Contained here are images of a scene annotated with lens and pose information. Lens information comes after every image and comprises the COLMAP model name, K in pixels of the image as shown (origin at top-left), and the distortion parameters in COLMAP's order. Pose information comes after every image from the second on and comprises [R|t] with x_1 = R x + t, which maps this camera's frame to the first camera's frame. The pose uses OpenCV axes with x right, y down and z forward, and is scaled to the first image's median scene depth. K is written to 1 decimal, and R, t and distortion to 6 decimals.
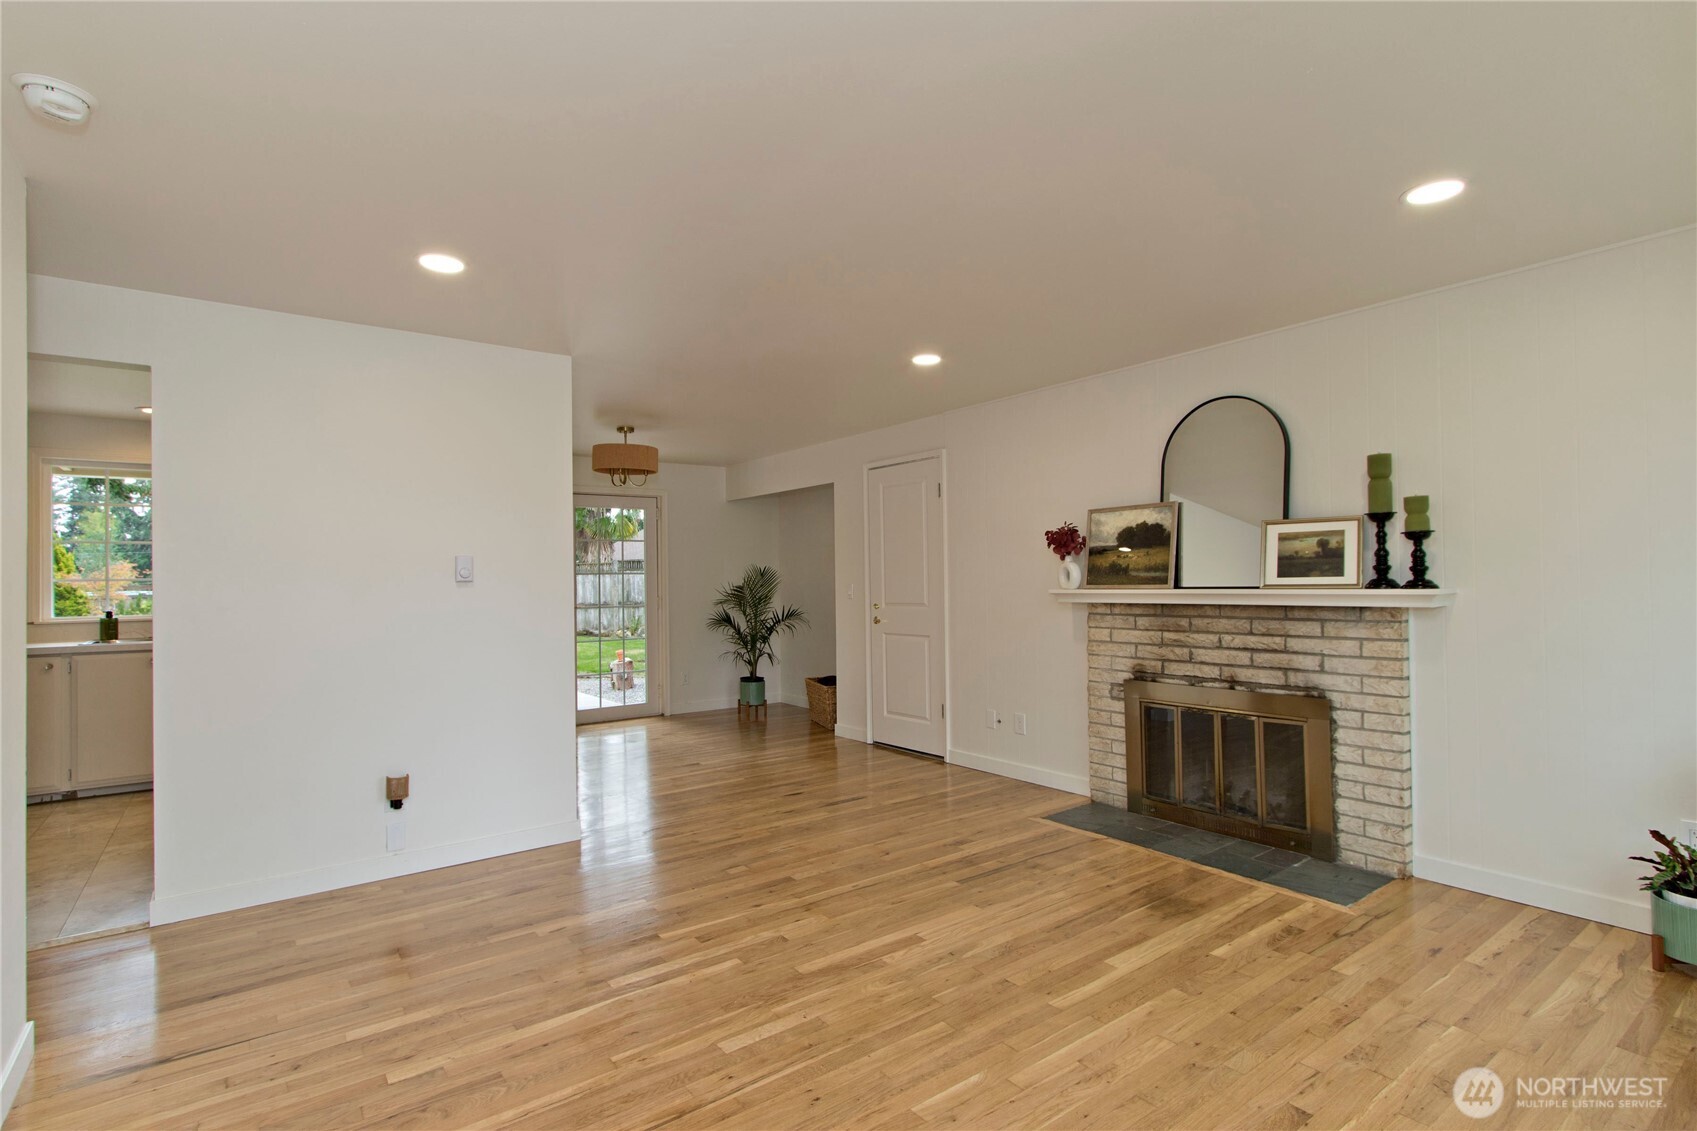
lens RADIAL K [[818.2, 0, 857.4], [0, 818.2, 569.6], [0, 0, 1]] dist [0.000604, -0.000089]
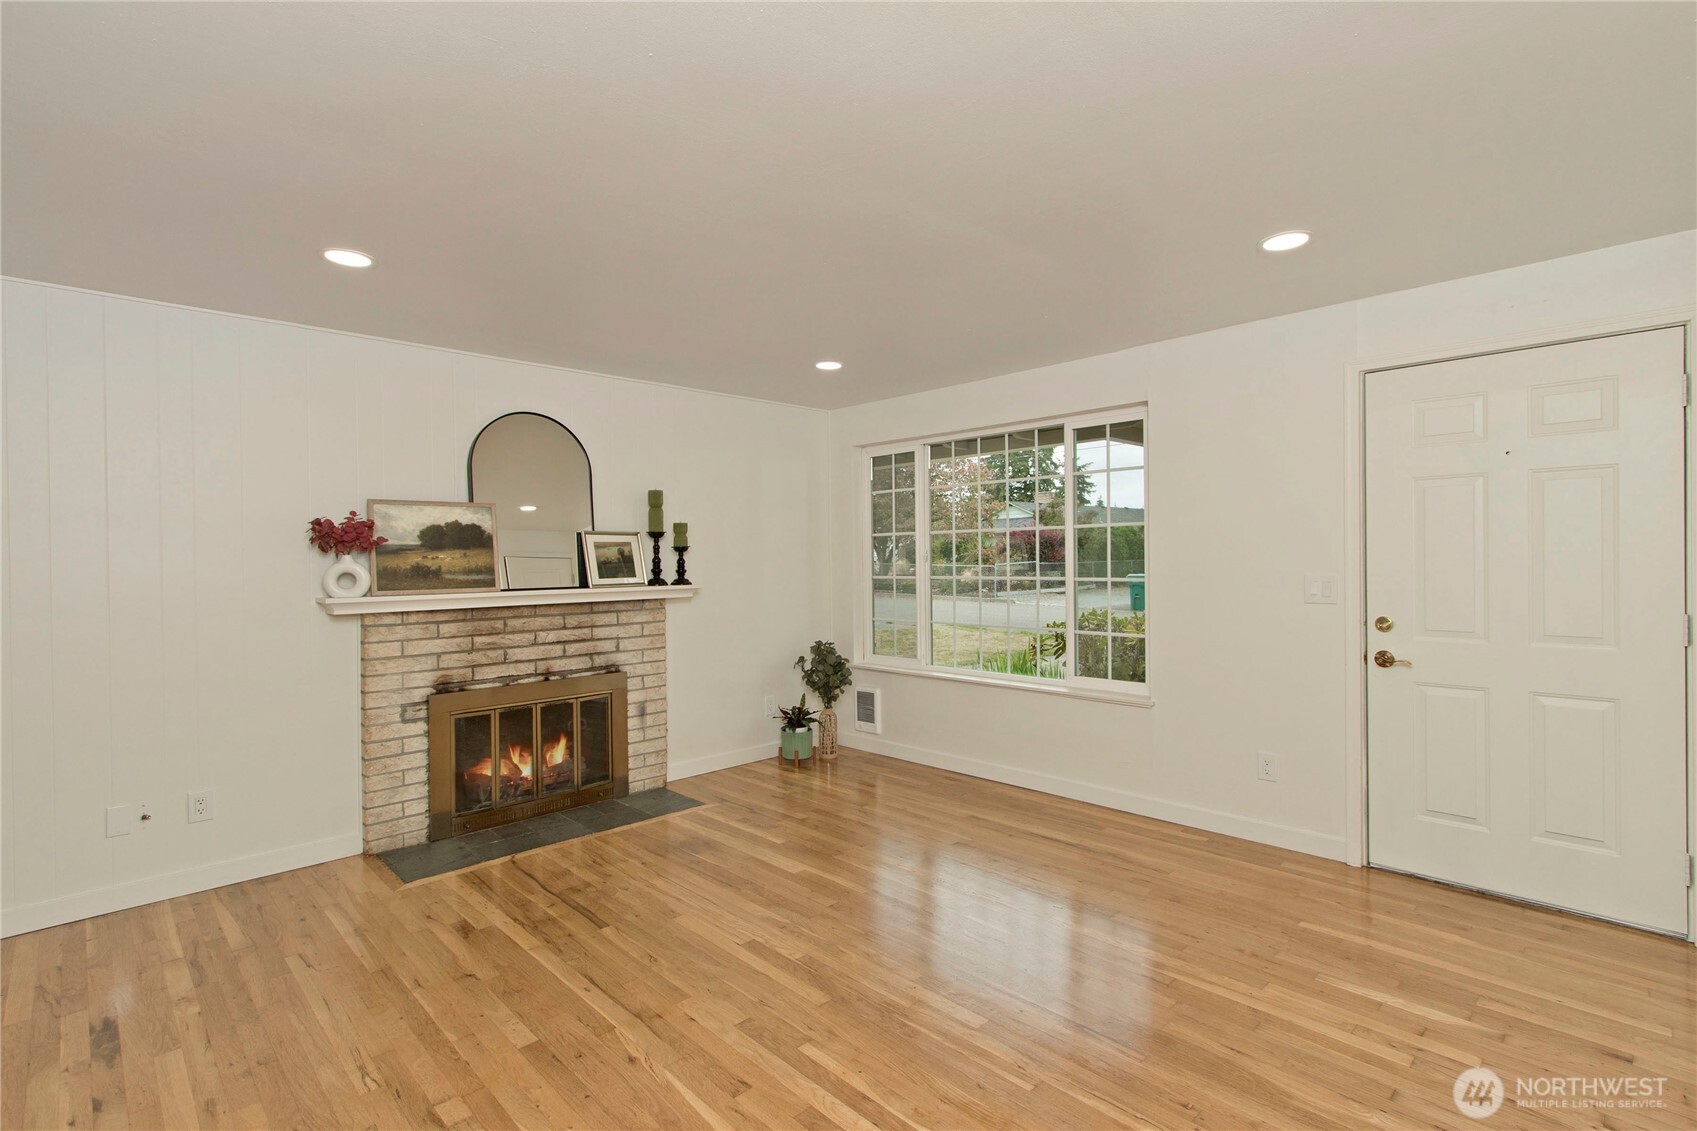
lens RADIAL K [[780.7, 0, 859.4], [0, 780.7, 564.2], [0, 0, 1]] dist [0.012676, -0.003101]
pose [[-0.121953, 0.009282, 0.992492, -0.695069], [0.000370, 0.999957, -0.009306, -0.000876], [-0.992536, -0.000767, -0.121951, 0.767115]]
